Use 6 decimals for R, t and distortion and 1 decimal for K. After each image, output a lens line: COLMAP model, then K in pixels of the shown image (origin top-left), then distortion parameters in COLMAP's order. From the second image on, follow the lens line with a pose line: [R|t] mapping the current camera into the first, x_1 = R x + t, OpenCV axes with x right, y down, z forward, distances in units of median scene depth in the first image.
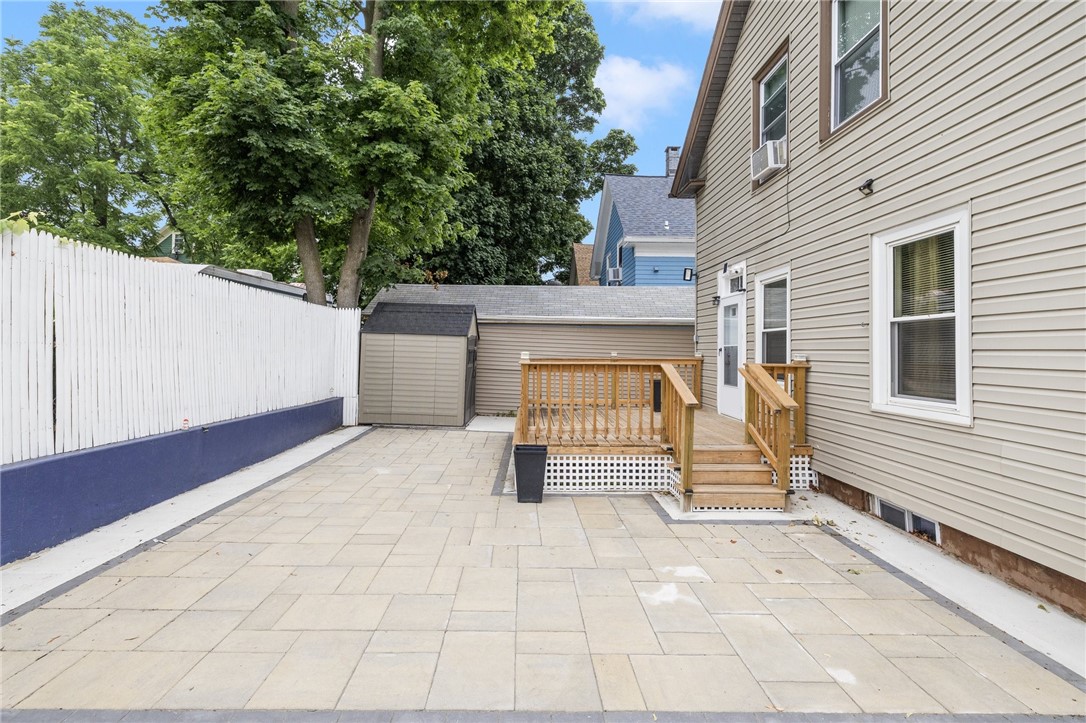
lens RADIAL K [[489.0, 0, 565.6], [0, 489.0, 345.8], [0, 0, 1]] dist [0.000298, 0.000066]
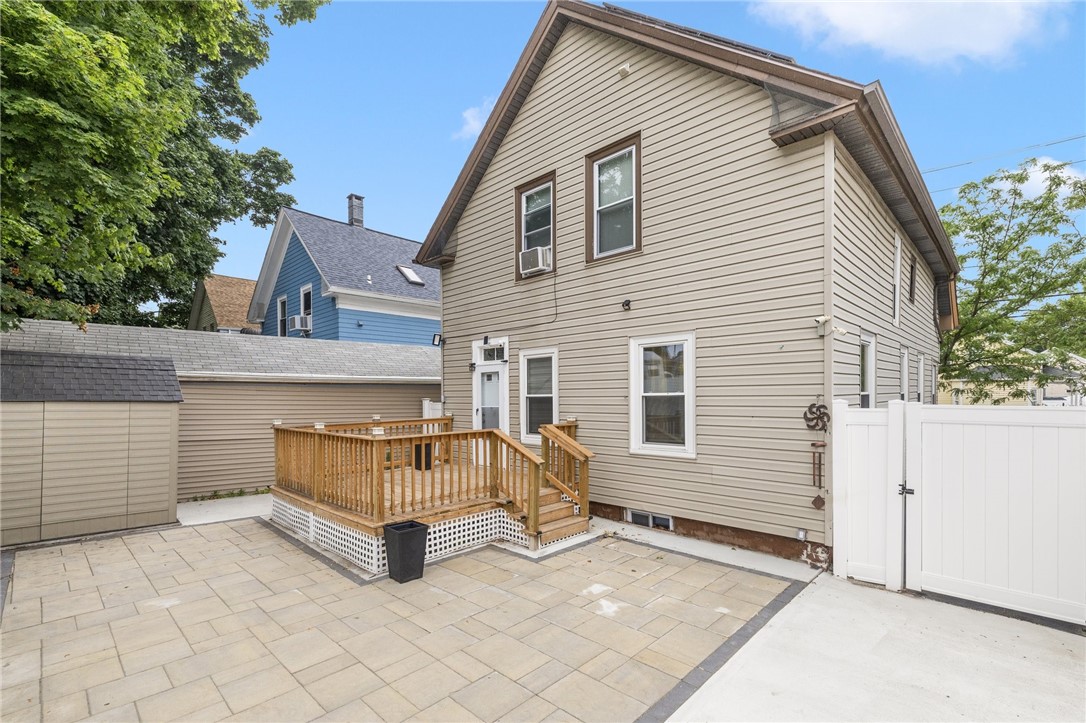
lens RADIAL K [[488.8, 0, 544.6], [0, 488.8, 398.0], [0, 0, 1]] dist [0.000525, -0.000213]
pose [[0.700376, -0.022603, 0.713416, -0.540881], [0.004095, 0.999609, 0.027651, -0.070348], [-0.713762, -0.016445, 0.700195, 0.109474]]
